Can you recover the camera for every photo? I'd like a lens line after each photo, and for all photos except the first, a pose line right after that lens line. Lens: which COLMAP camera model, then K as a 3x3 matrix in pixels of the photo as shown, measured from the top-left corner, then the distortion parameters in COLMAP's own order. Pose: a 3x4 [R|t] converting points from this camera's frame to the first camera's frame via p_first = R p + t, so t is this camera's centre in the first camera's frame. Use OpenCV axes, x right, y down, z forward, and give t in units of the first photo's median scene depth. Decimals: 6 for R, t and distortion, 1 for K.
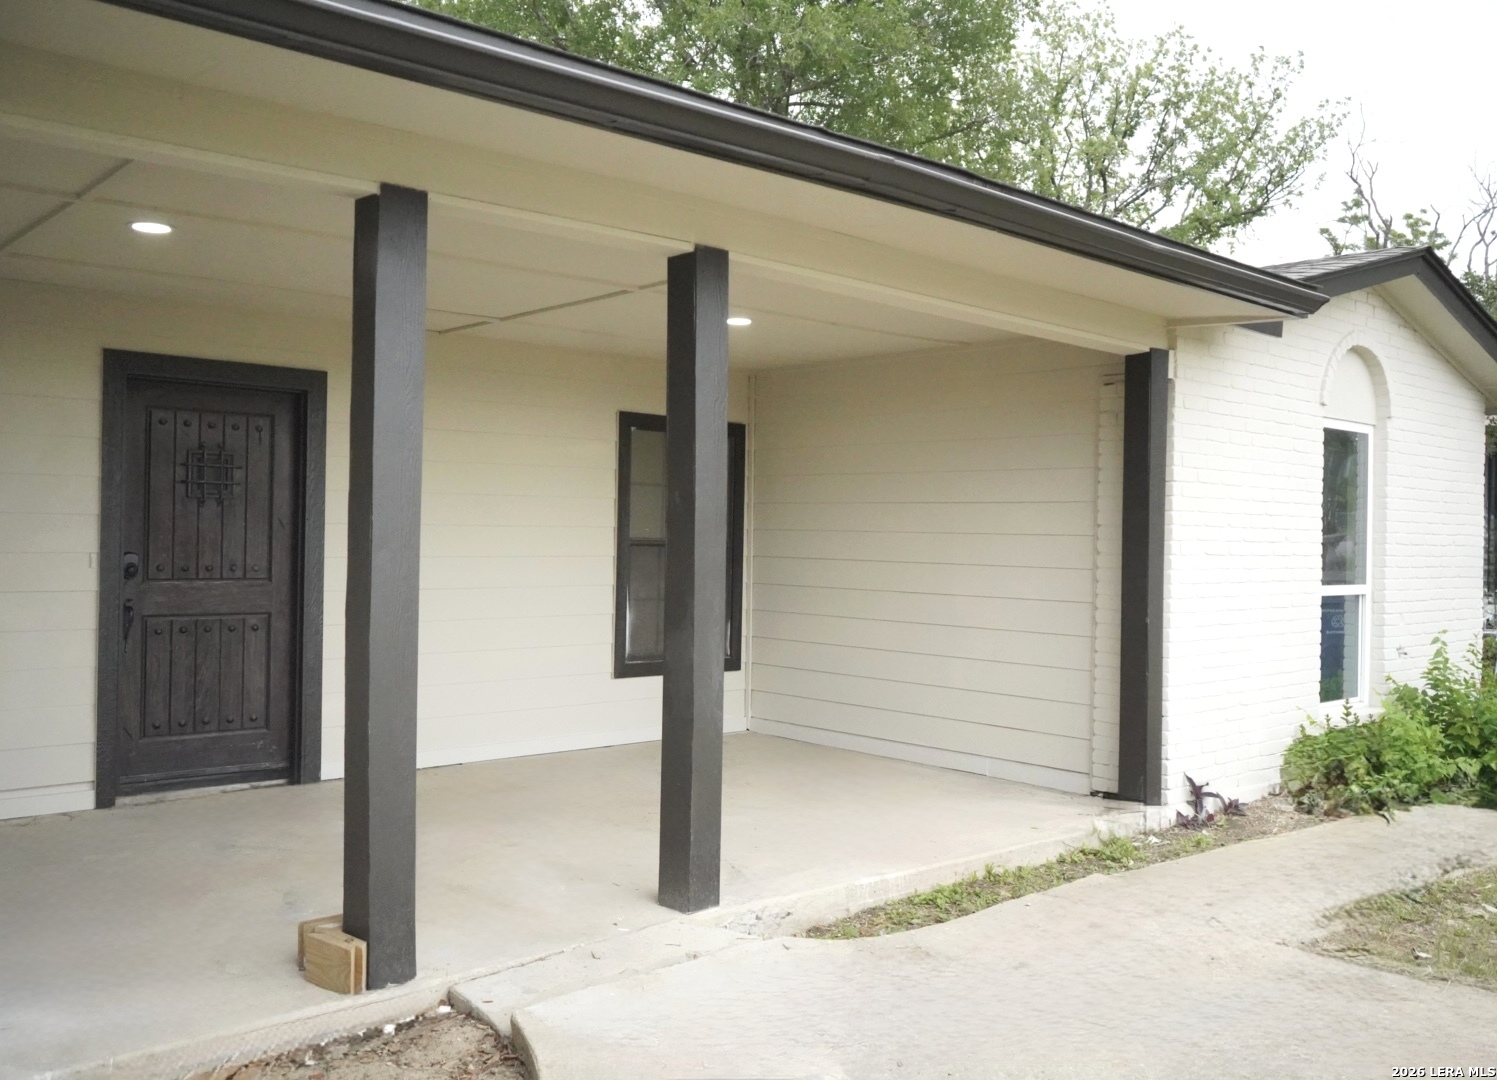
lens RADIAL K [[1292.4, 0, 745.4], [0, 1292.4, 540.1], [0, 0, 1]] dist [-0.002955, 0.001305]
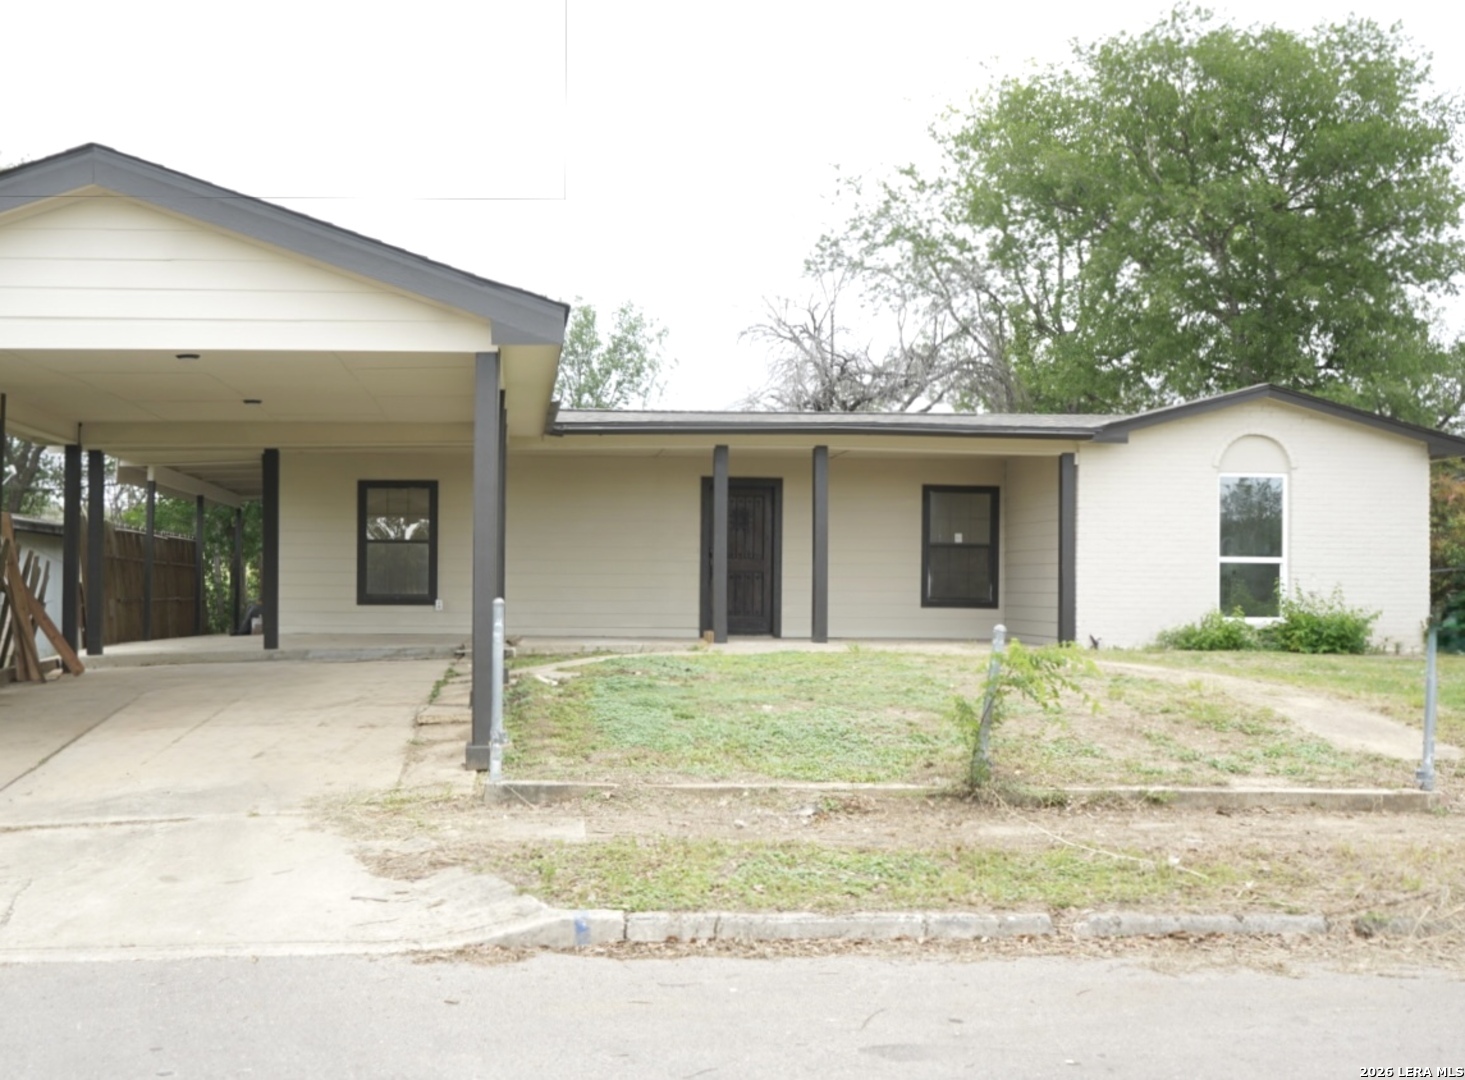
lens RADIAL K [[1469.5, 0, 731.9], [0, 1469.5, 547.2], [0, 0, 1]] dist [-0.014055, 0.000000]
pose [[0.829999, -0.024443, -0.557228, 1.279816], [0.008251, 0.999468, -0.031552, 0.103135], [0.557703, 0.021591, 0.829760, -1.550828]]
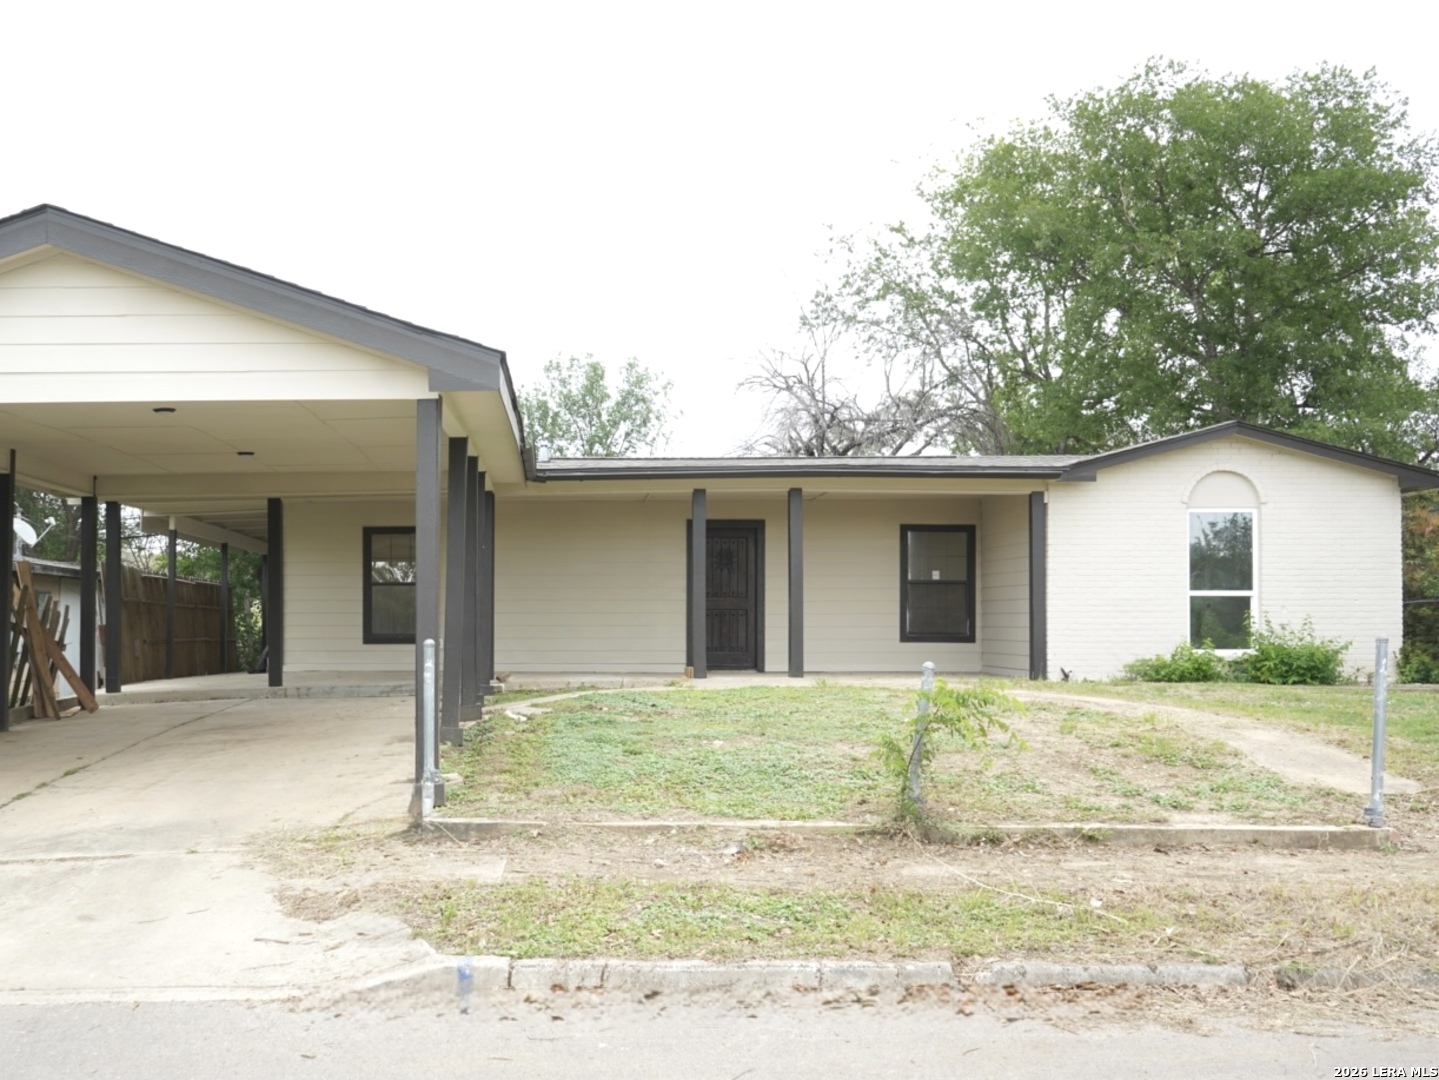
lens RADIAL K [[1367.8, 0, 656.1], [0, 1367.8, 586.3], [0, 0, 1]] dist [-0.011897, 0.000000]
pose [[0.792189, -0.032878, -0.609389, 1.293349], [0.016494, 0.999336, -0.032475, 0.101776], [0.610052, 0.015675, 0.792206, -1.464708]]
